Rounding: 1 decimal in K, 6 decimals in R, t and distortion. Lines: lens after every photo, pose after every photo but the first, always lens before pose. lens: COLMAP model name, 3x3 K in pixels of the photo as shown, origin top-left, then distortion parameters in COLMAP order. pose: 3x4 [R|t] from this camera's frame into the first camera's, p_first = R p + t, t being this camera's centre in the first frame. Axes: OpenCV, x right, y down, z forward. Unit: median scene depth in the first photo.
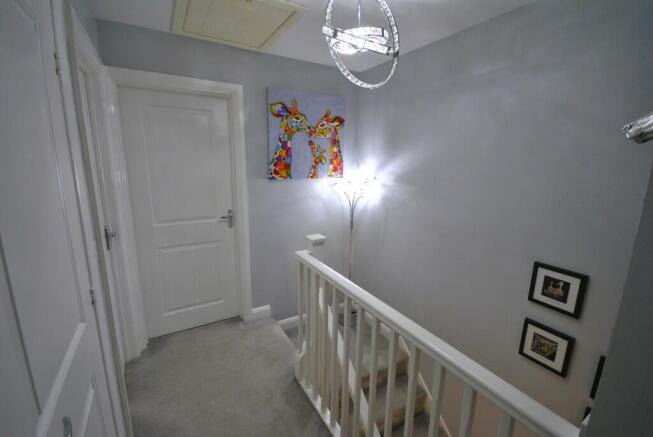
lens RADIAL K [[284.8, 0, 328.2], [0, 284.8, 217.7], [0, 0, 1]] dist [0.003986, -0.008755]
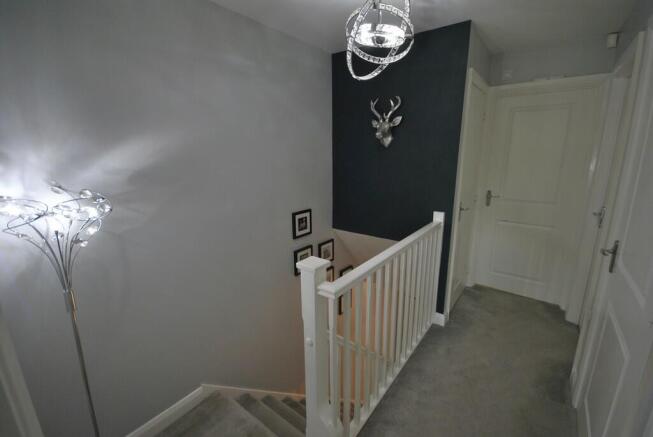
lens RADIAL K [[284.8, 0, 328.2], [0, 284.8, 217.7], [0, 0, 1]] dist [0.003986, -0.008755]
pose [[-0.363354, -0.232678, 0.902128, -0.727671], [0.189403, 0.929641, 0.316061, -0.271242], [-0.912195, 0.285708, -0.293718, 1.286154]]
